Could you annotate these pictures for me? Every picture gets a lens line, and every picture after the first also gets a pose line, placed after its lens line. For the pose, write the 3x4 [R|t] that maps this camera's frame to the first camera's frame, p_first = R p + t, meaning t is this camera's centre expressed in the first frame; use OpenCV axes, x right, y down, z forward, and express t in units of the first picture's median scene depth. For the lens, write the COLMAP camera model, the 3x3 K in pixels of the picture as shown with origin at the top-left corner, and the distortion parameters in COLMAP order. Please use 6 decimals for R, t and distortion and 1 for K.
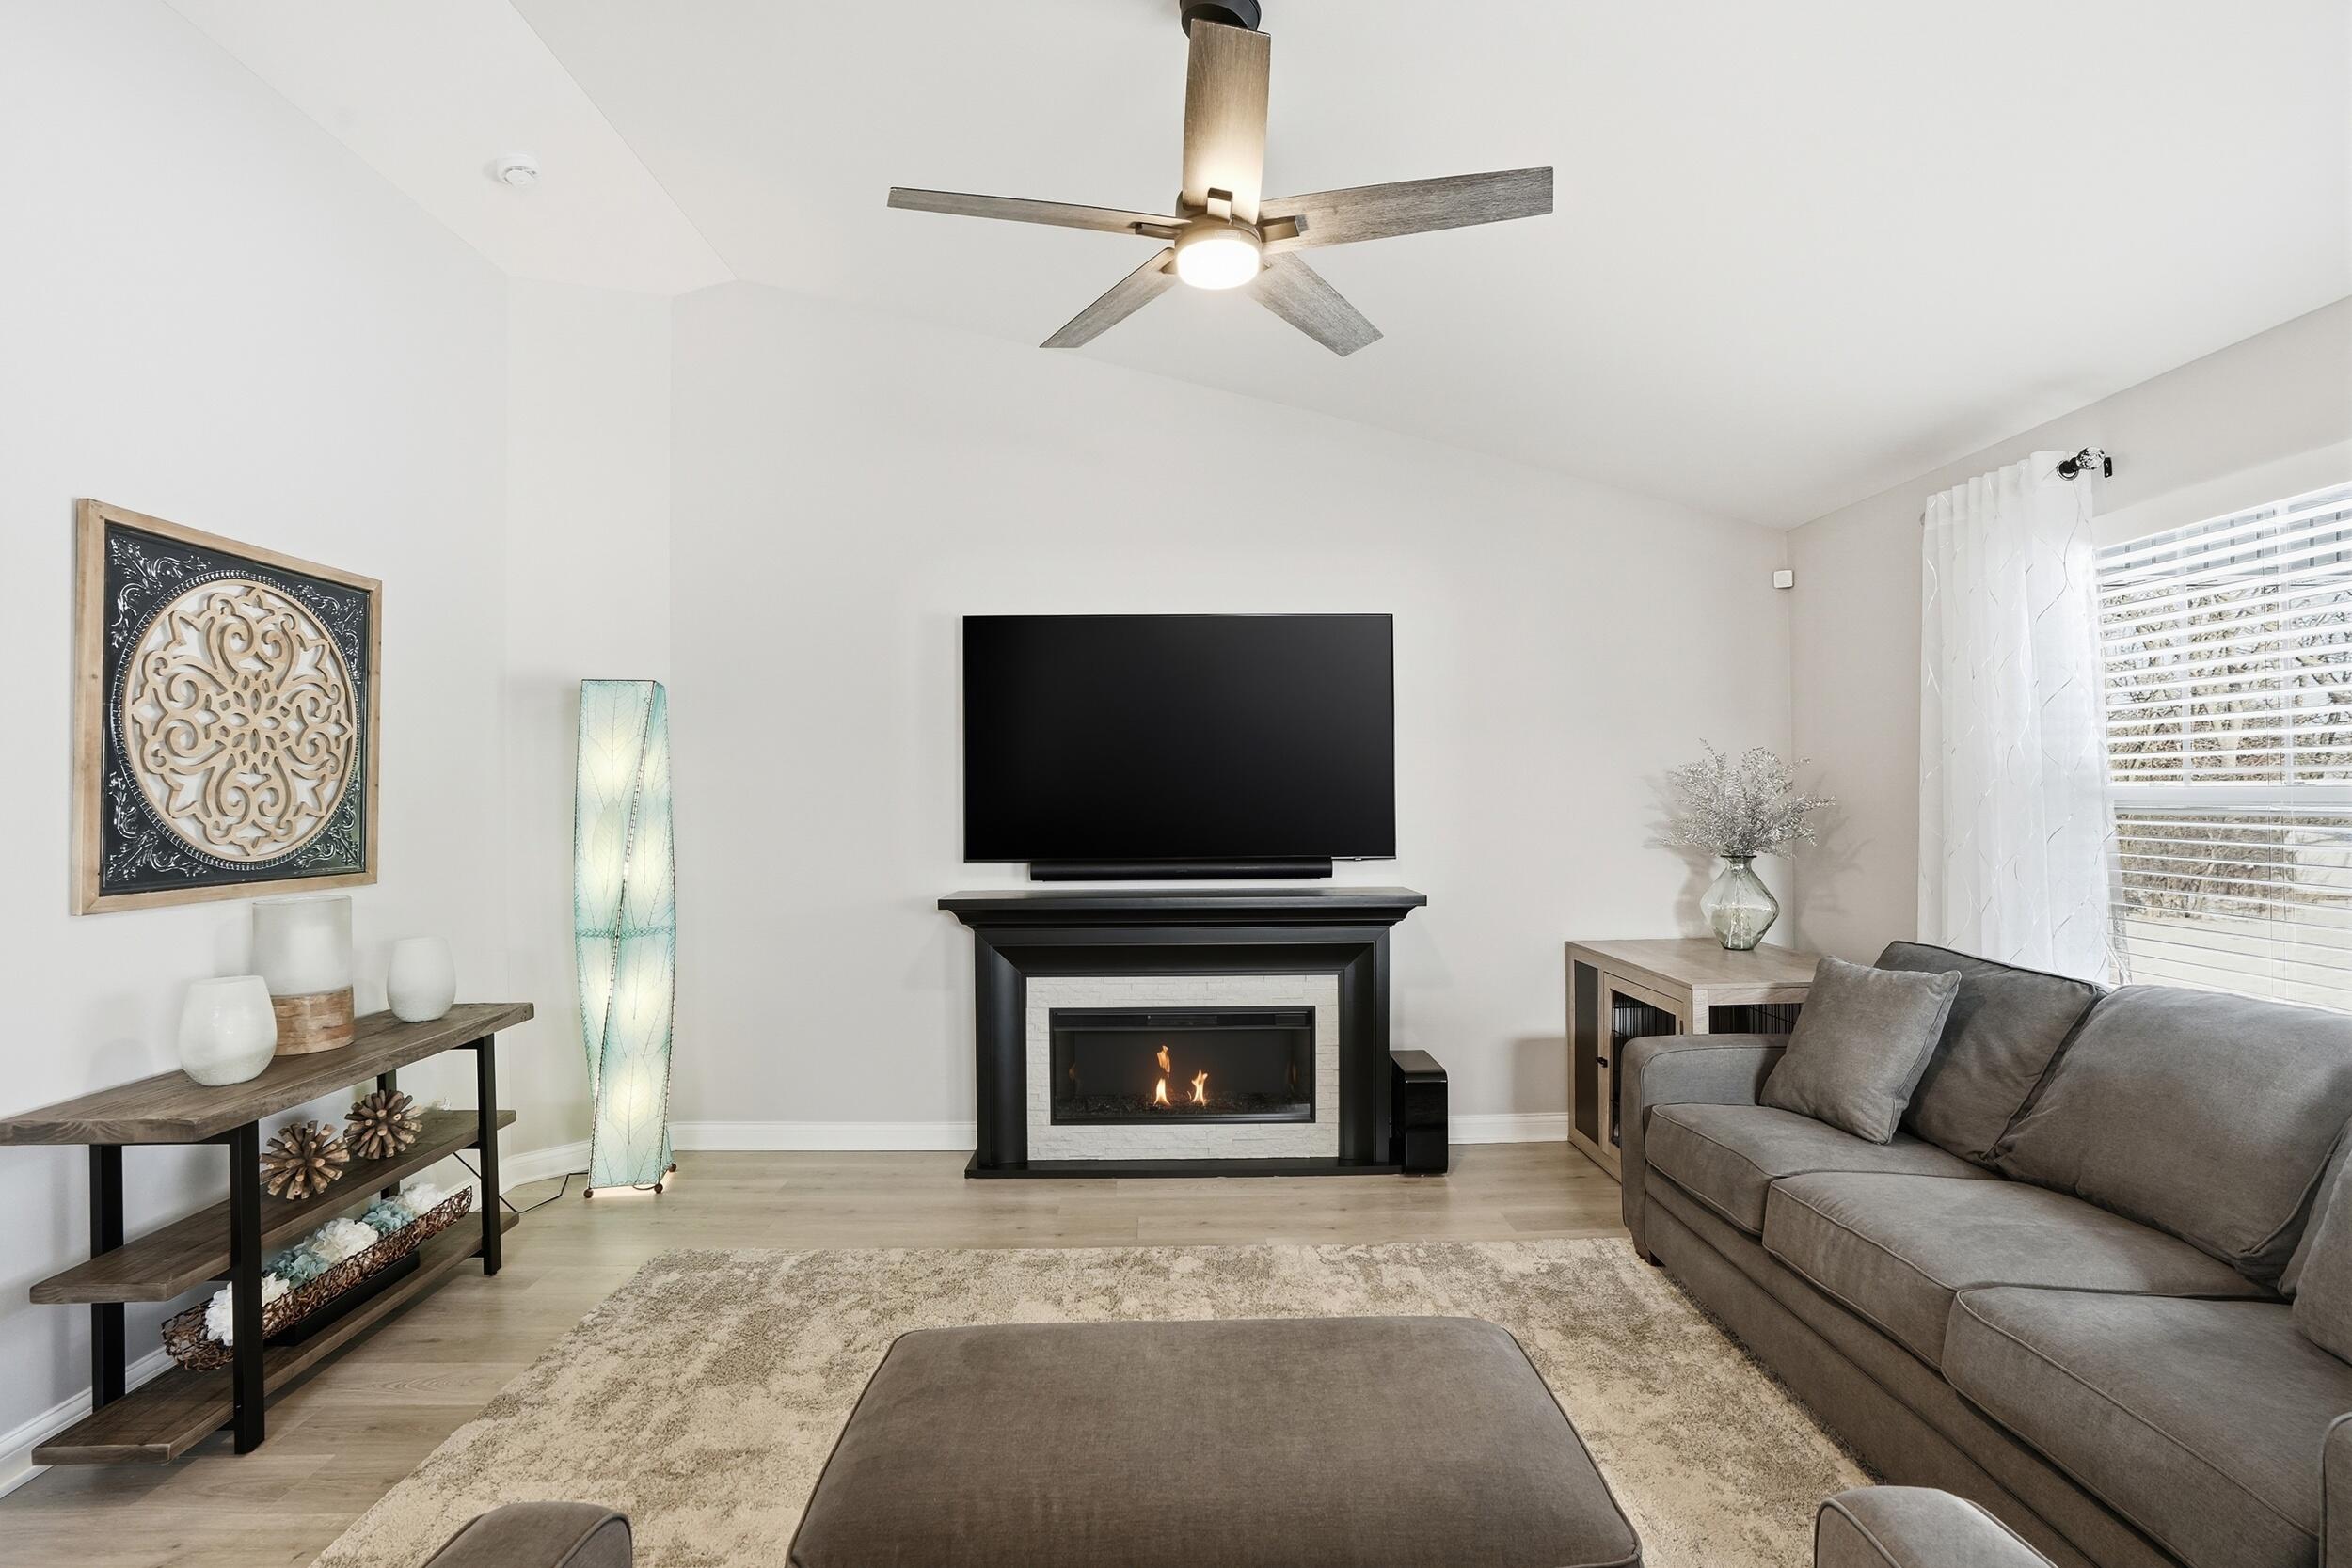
lens RADIAL K [[1135.3, 0, 1168.4], [0, 1135.3, 783.7], [0, 0, 1]] dist [-0.047842, 0.002537]
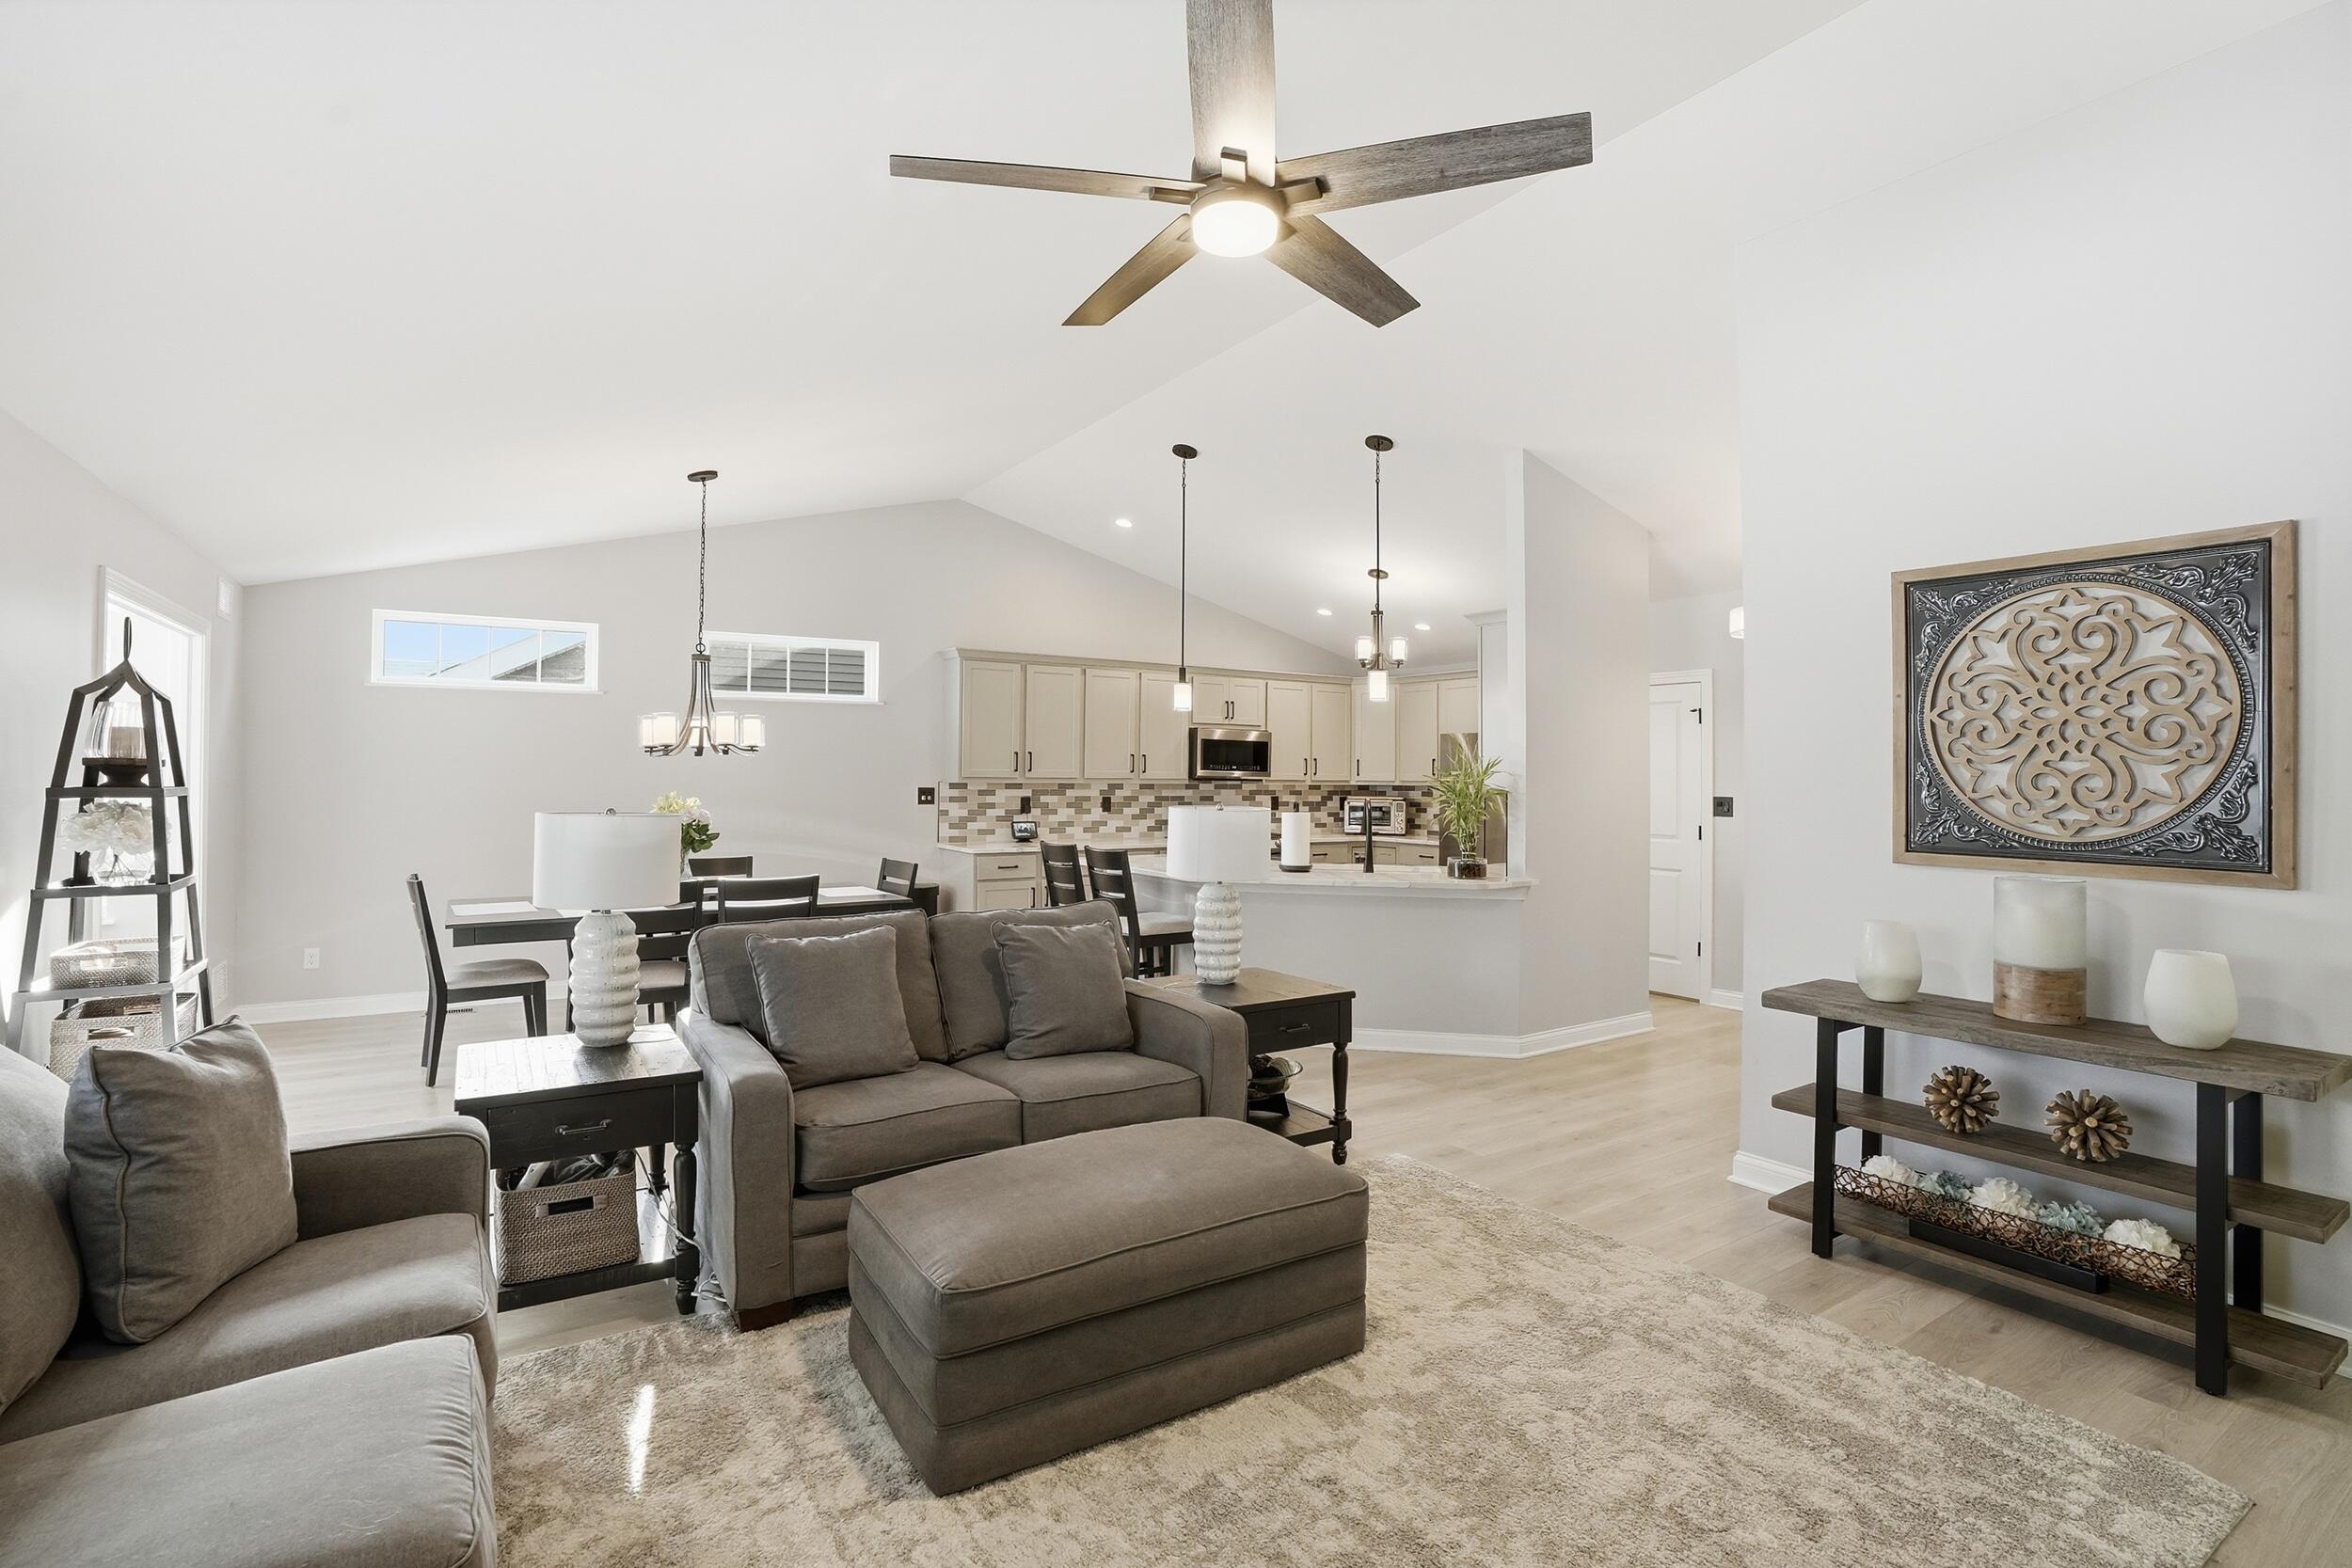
lens RADIAL K [[1116.5, 0, 1174.6], [0, 1116.5, 780.8], [0, 0, 1]] dist [-0.021040, -0.000090]
pose [[-0.849758, 0.006122, -0.527137, 0.409171], [0.005694, 0.999981, 0.002435, 0.002589], [0.527142, -0.000933, -0.849777, 1.241707]]
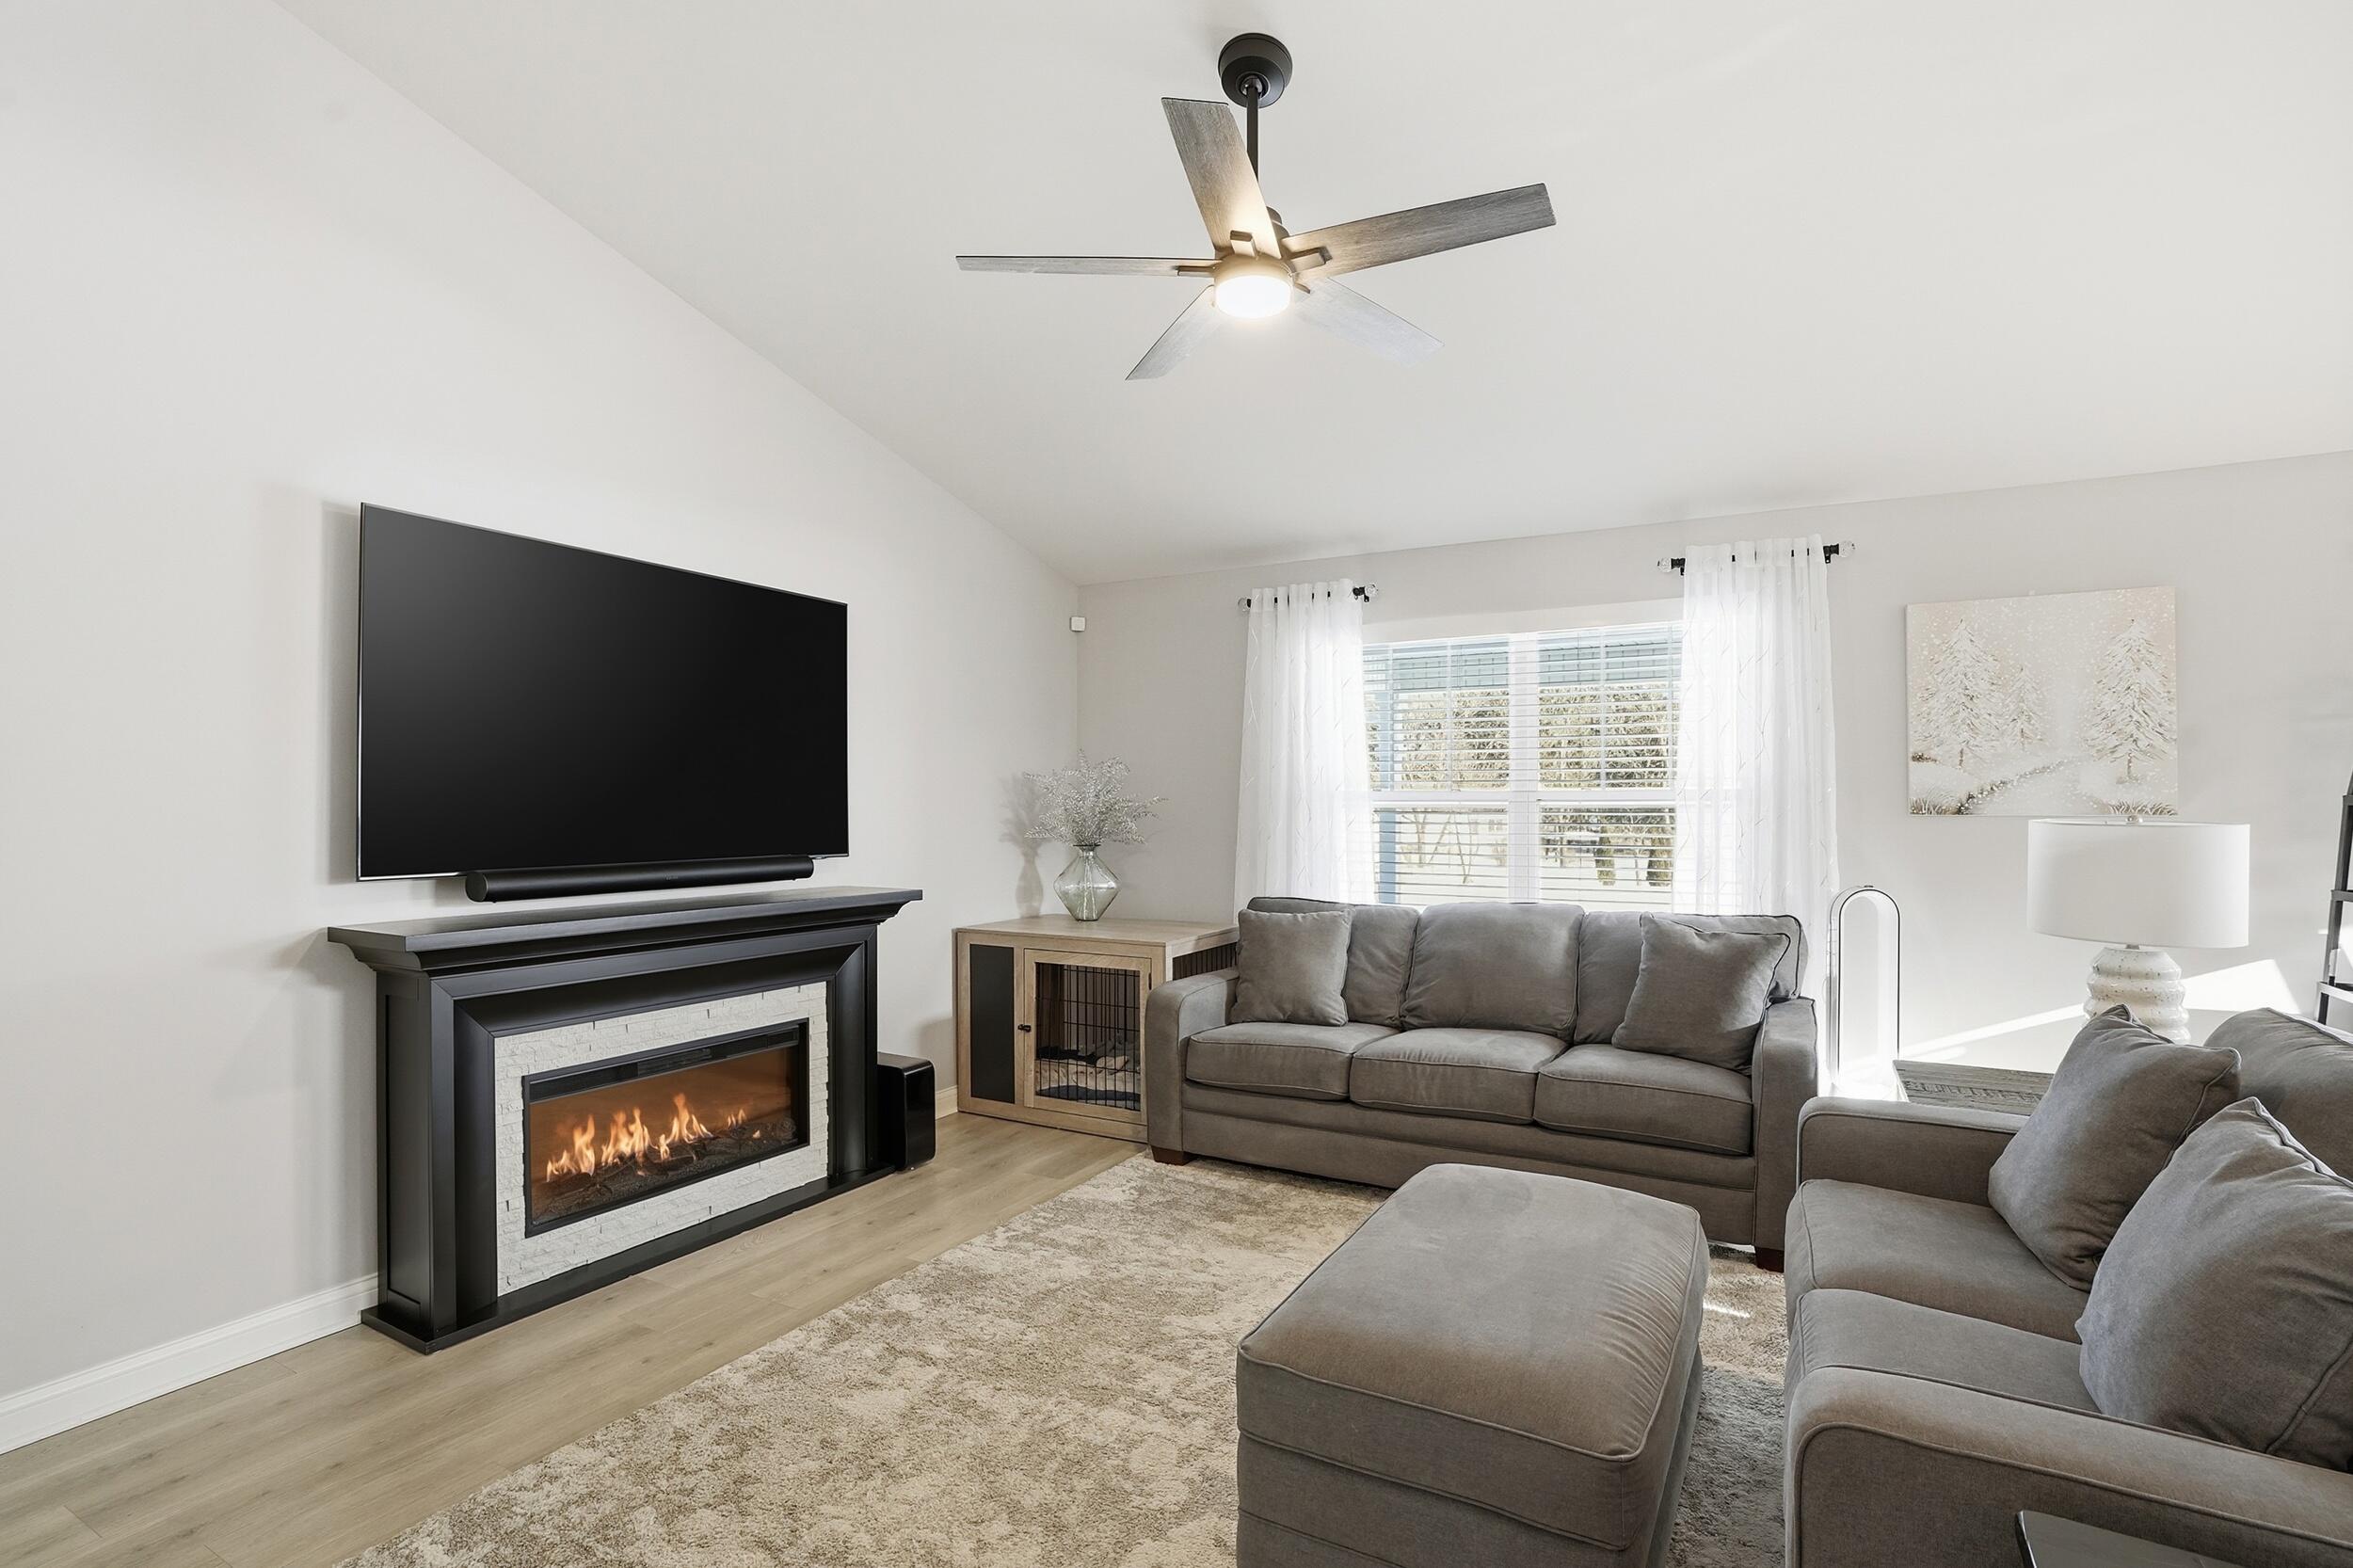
lens RADIAL K [[1135.9, 0, 1179.0], [0, 1135.9, 797.6], [0, 0, 1]] dist [-0.047842, 0.002537]
pose [[0.485667, 0.015715, 0.874003, -0.660512], [-0.011774, 0.999865, -0.011436, 0.031157], [-0.874065, -0.004737, 0.485786, 0.371436]]
